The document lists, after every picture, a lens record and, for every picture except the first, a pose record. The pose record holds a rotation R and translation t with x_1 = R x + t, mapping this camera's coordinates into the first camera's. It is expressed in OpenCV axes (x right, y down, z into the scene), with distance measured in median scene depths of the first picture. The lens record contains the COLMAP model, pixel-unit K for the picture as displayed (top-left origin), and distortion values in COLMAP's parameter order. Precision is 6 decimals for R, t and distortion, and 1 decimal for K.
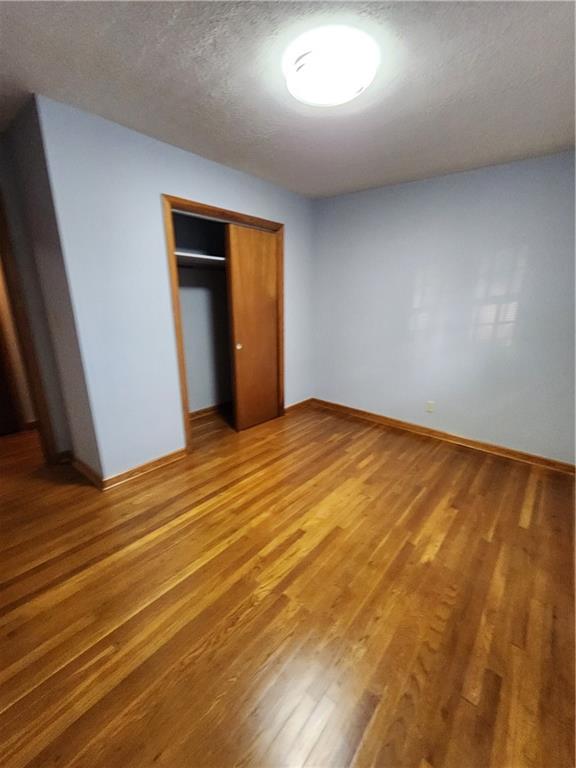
lens RADIAL K [[317.4, 0, 294.0], [0, 317.4, 381.1], [0, 0, 1]] dist [0.000295, 0.000195]
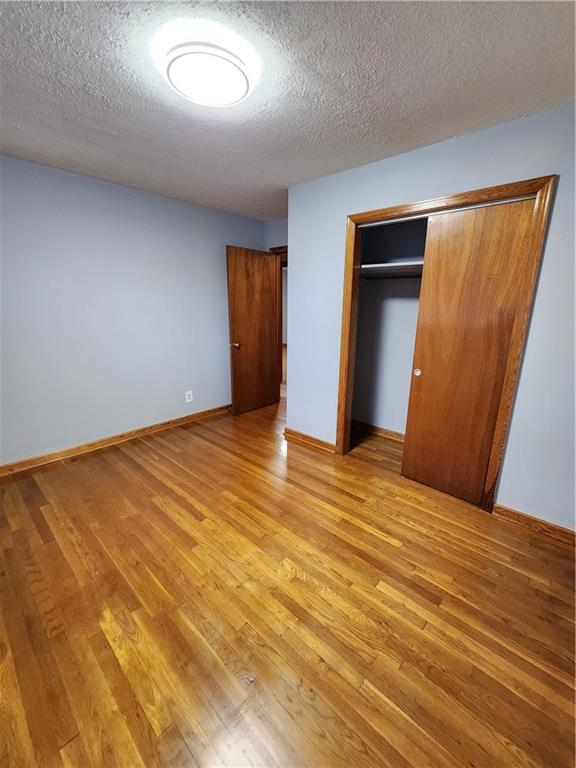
lens RADIAL K [[317.4, 0, 294.0], [0, 317.4, 381.1], [0, 0, 1]] dist [0.000295, 0.000195]
pose [[-0.032367, 0.225976, -0.973595, 0.930304], [-0.280991, 0.932760, 0.225839, -0.272843], [0.959164, 0.280881, 0.033307, 1.121957]]
